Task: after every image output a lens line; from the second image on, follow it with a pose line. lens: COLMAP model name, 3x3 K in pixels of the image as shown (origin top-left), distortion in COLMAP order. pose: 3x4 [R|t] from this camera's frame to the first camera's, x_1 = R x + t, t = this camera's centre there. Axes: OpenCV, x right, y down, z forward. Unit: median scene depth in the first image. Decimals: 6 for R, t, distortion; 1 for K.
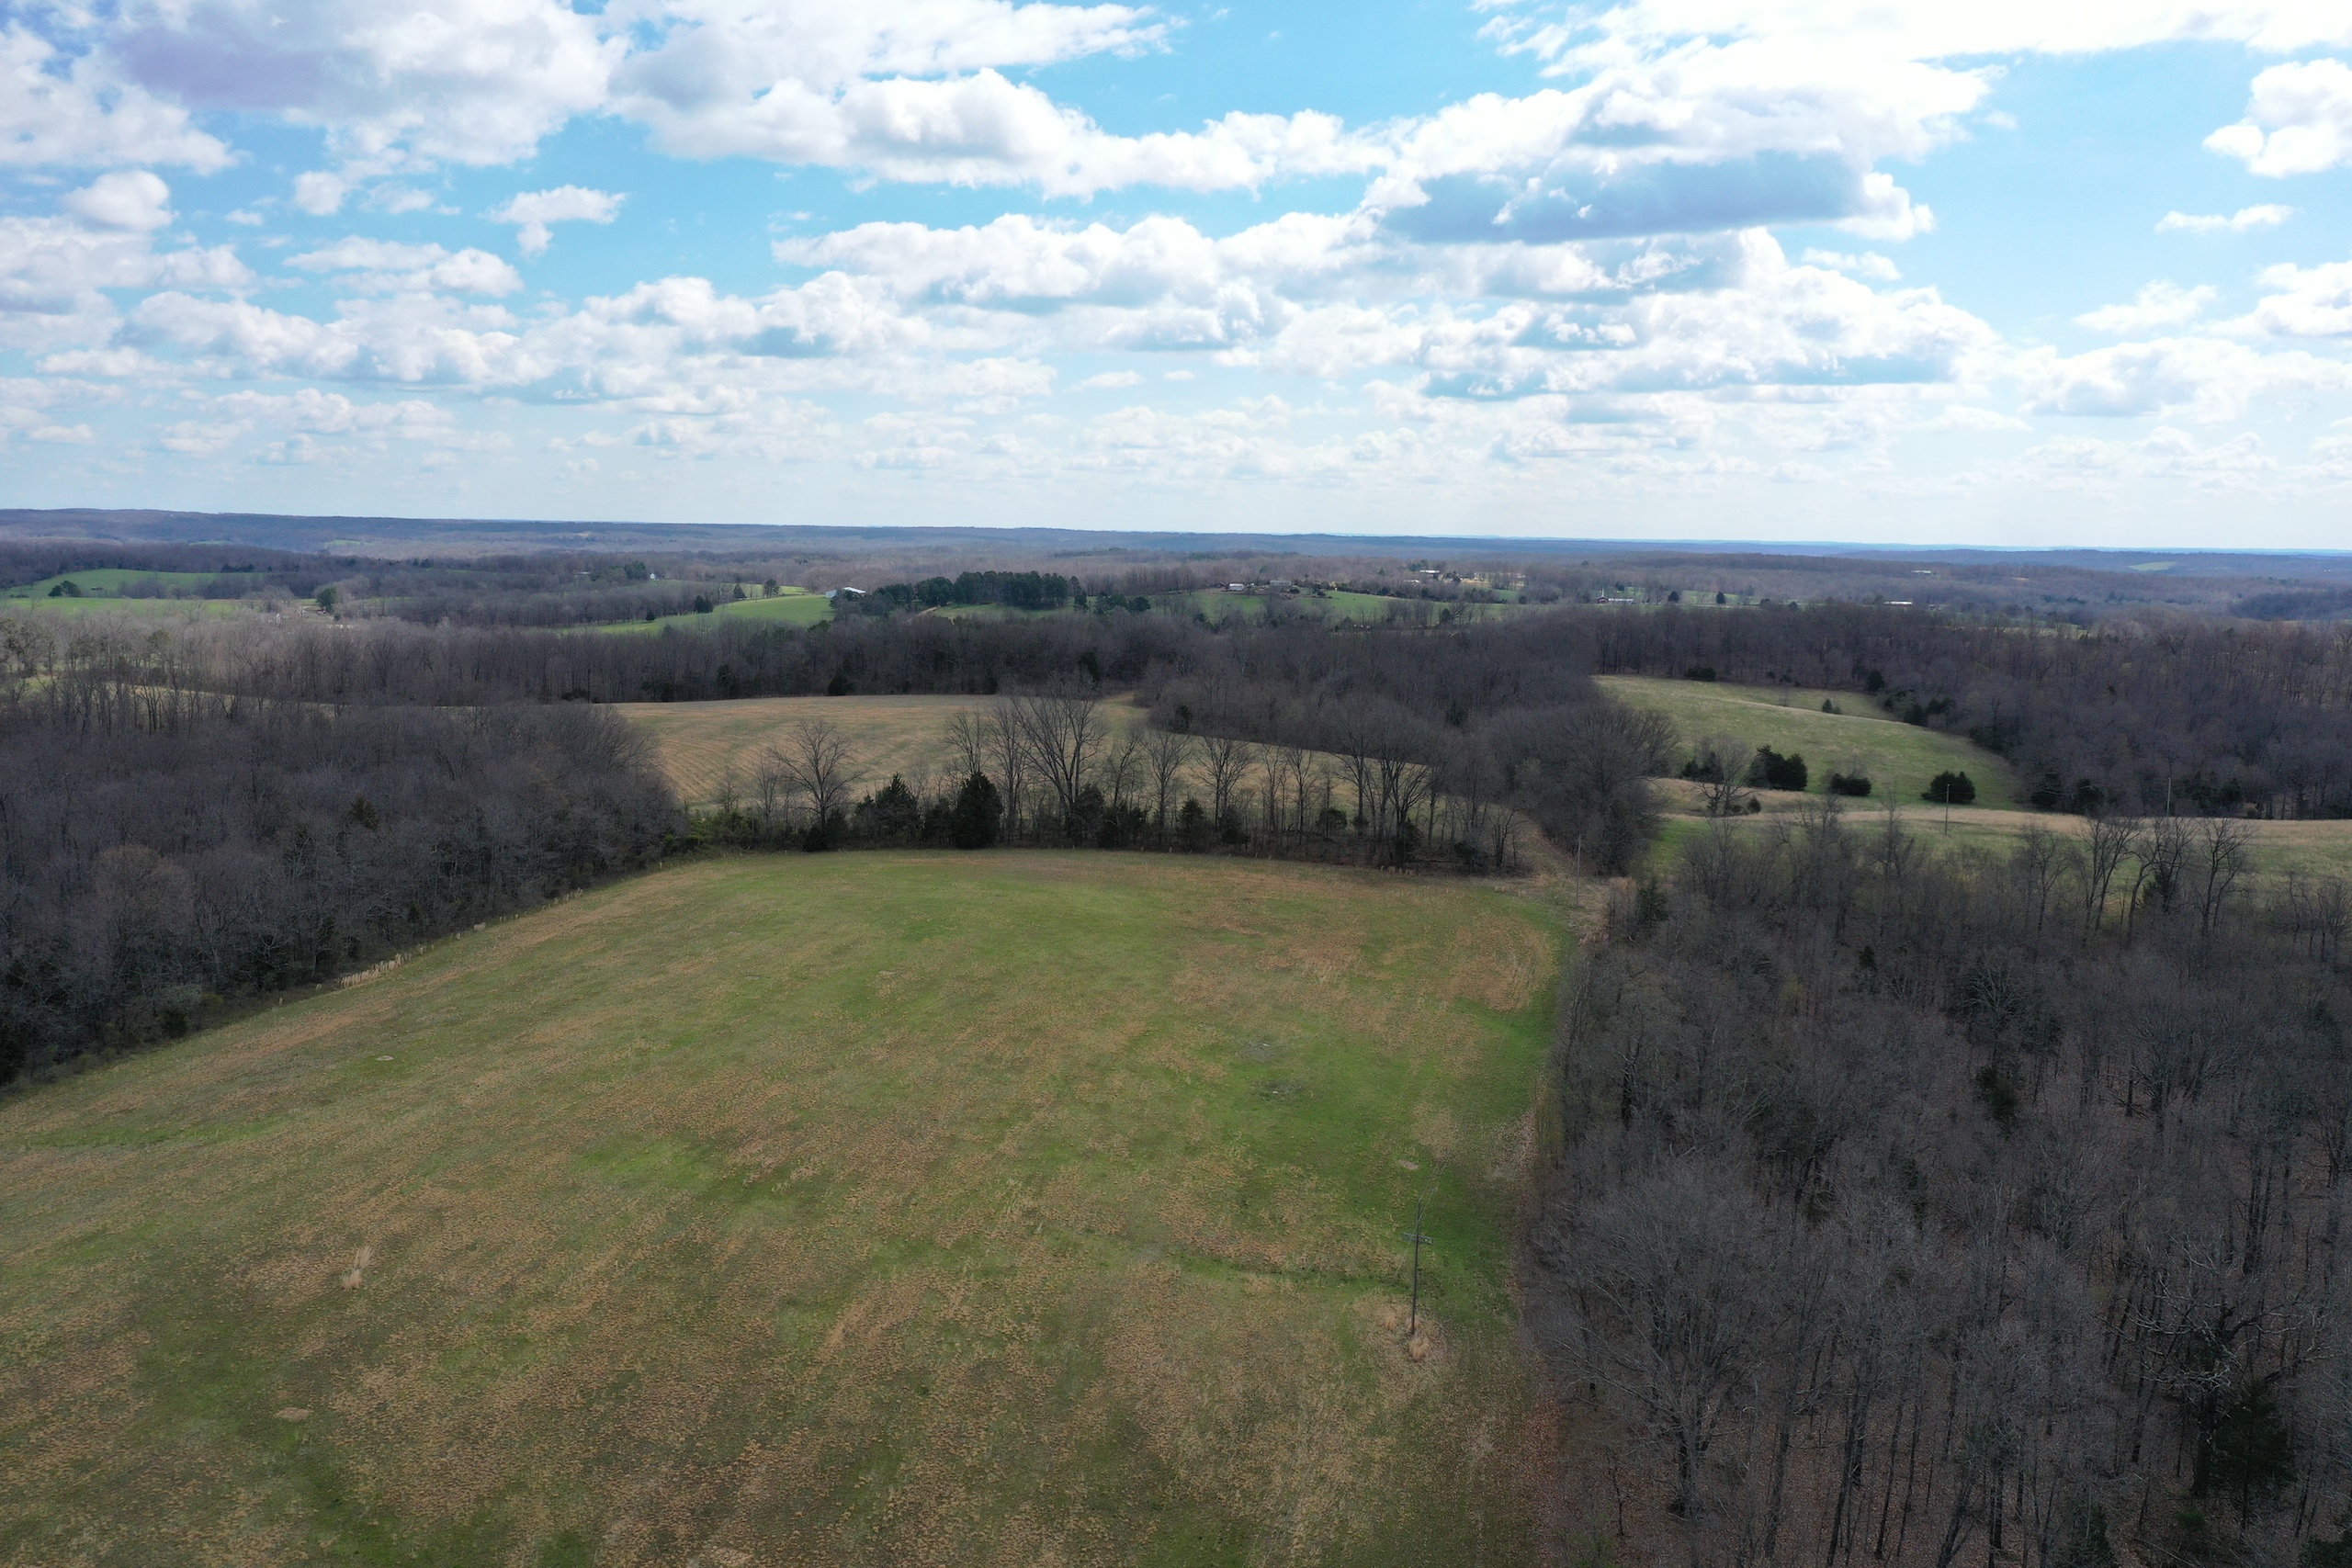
lens RADIAL K [[1882.7, 0, 1176.0], [0, 1882.7, 784.0], [0, 0, 1]] dist [0.000310, 0.001269]
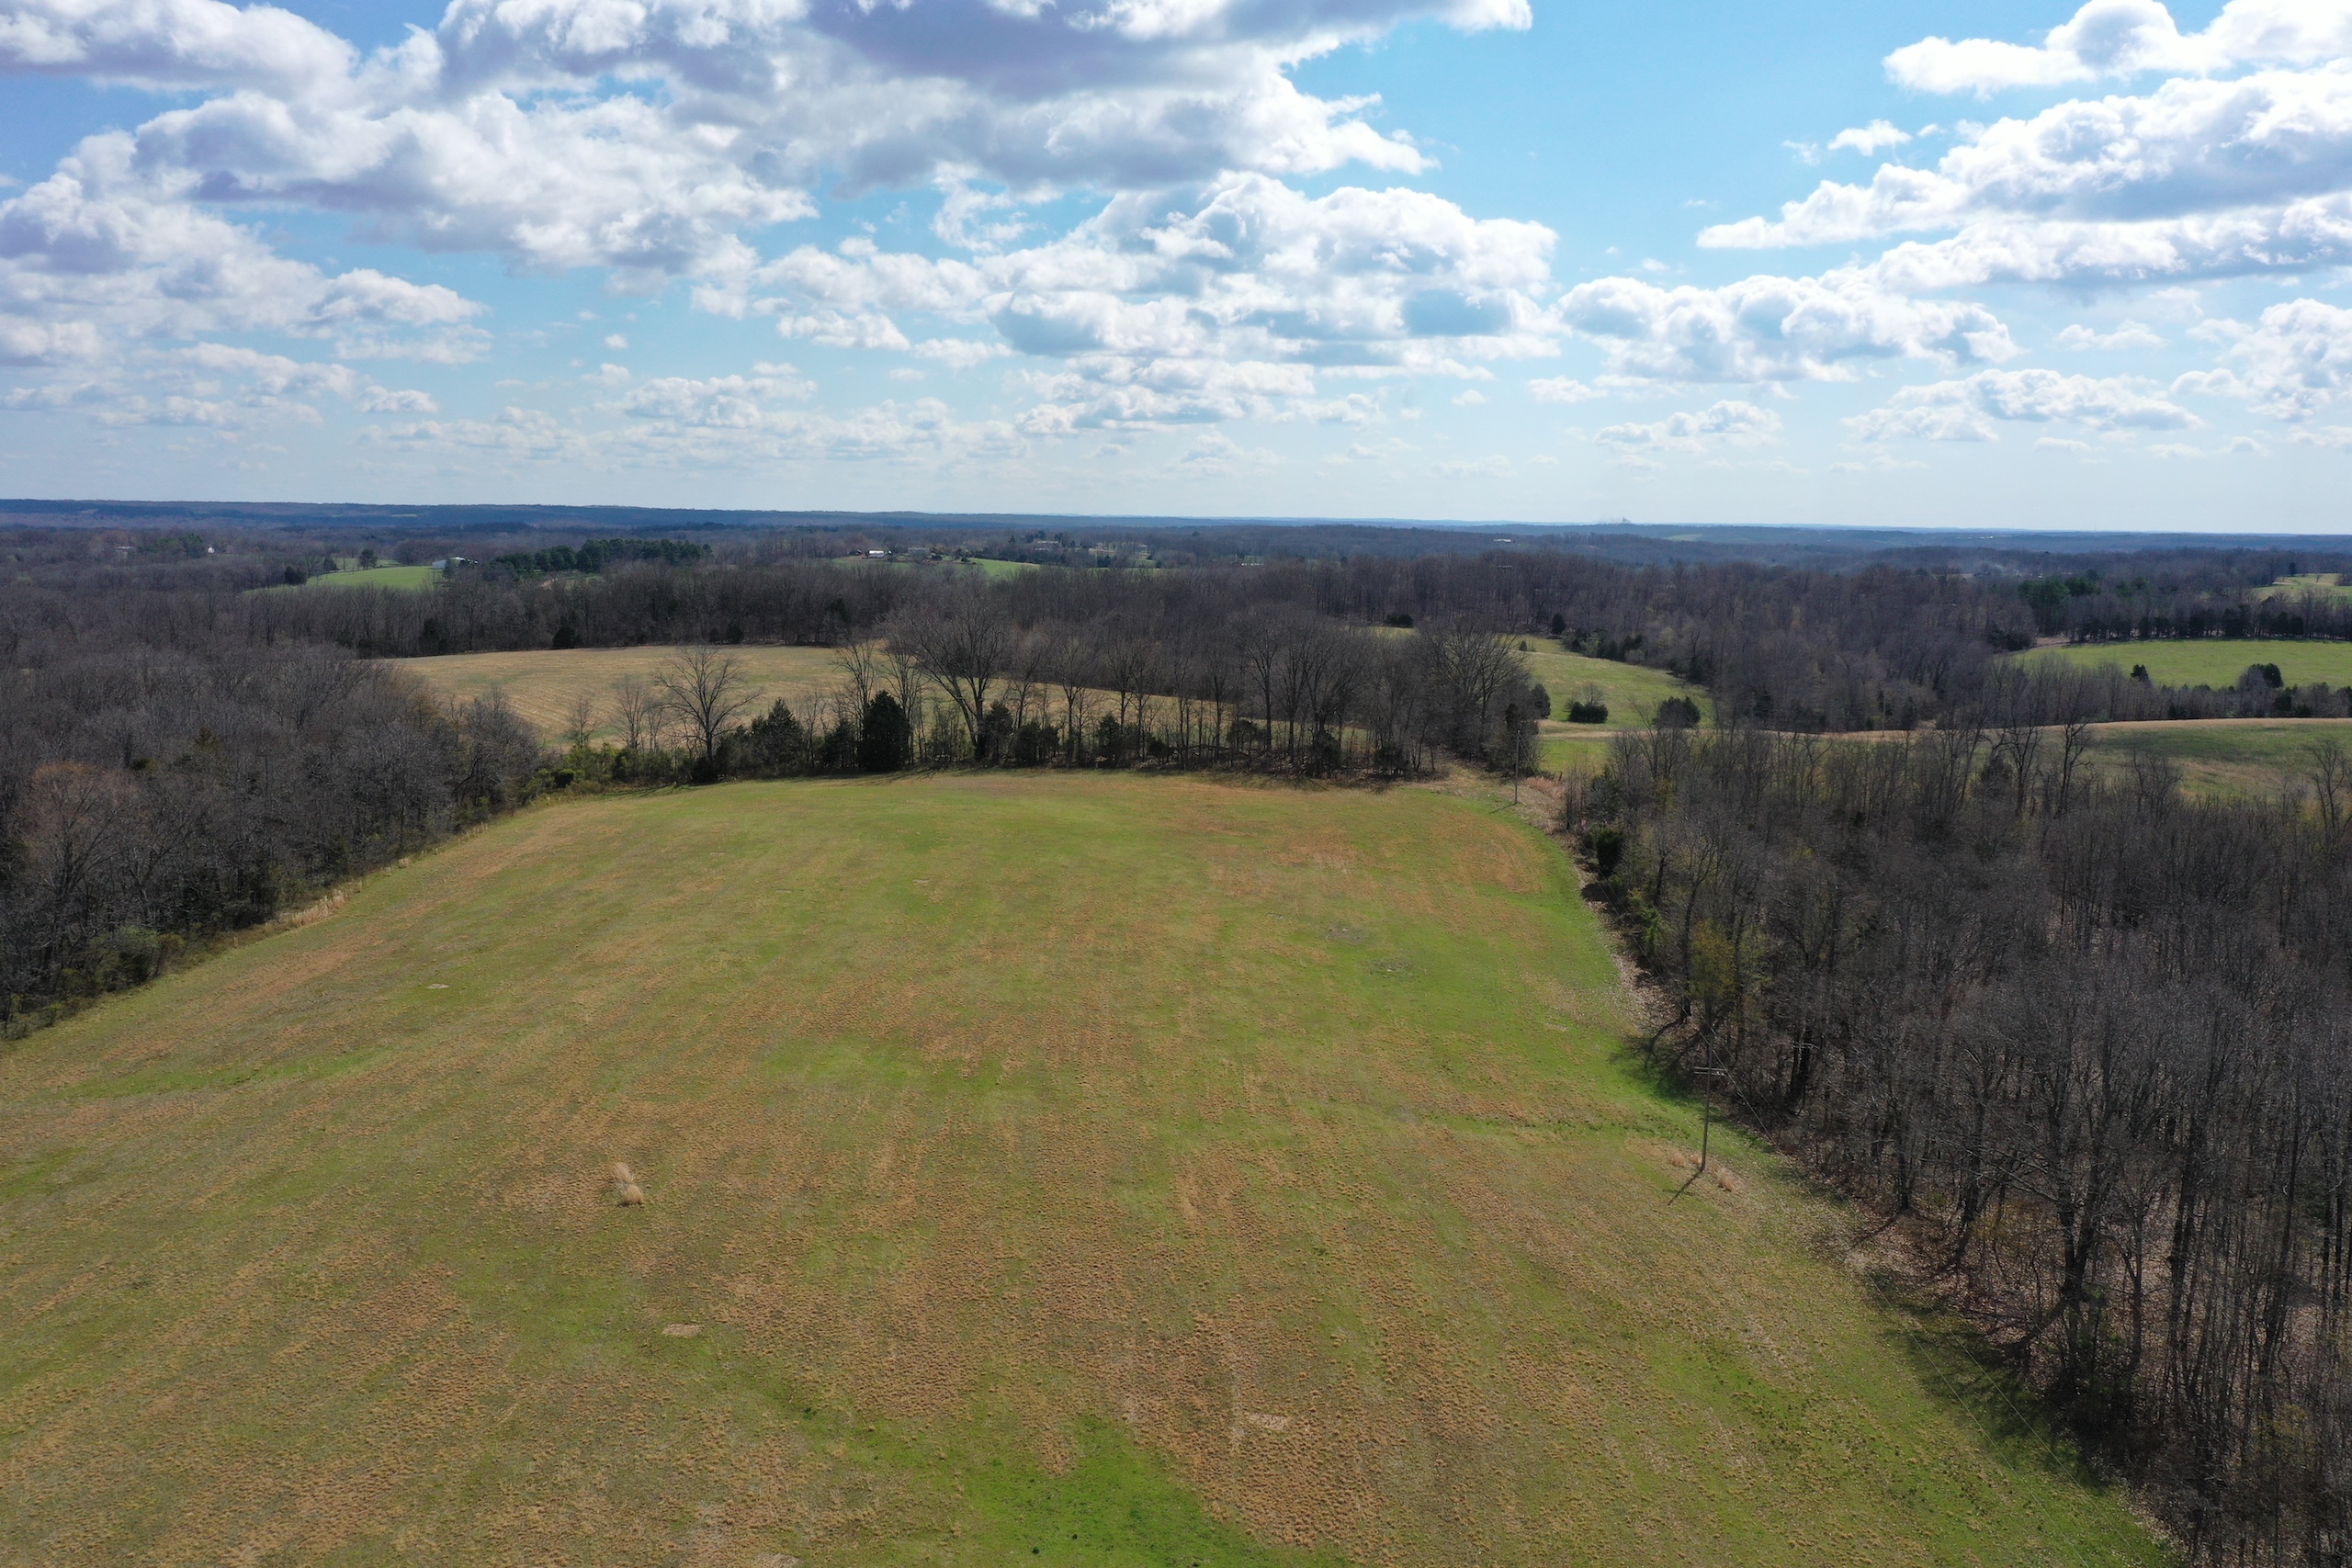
lens RADIAL K [[1882.7, 0, 1176.0], [0, 1882.7, 784.0], [0, 0, 1]] dist [0.000310, 0.001269]
pose [[0.976094, -0.035137, 0.214489, -0.158219], [0.032705, 0.999354, 0.014878, 0.029154], [-0.214873, -0.007507, 0.976613, 0.040221]]
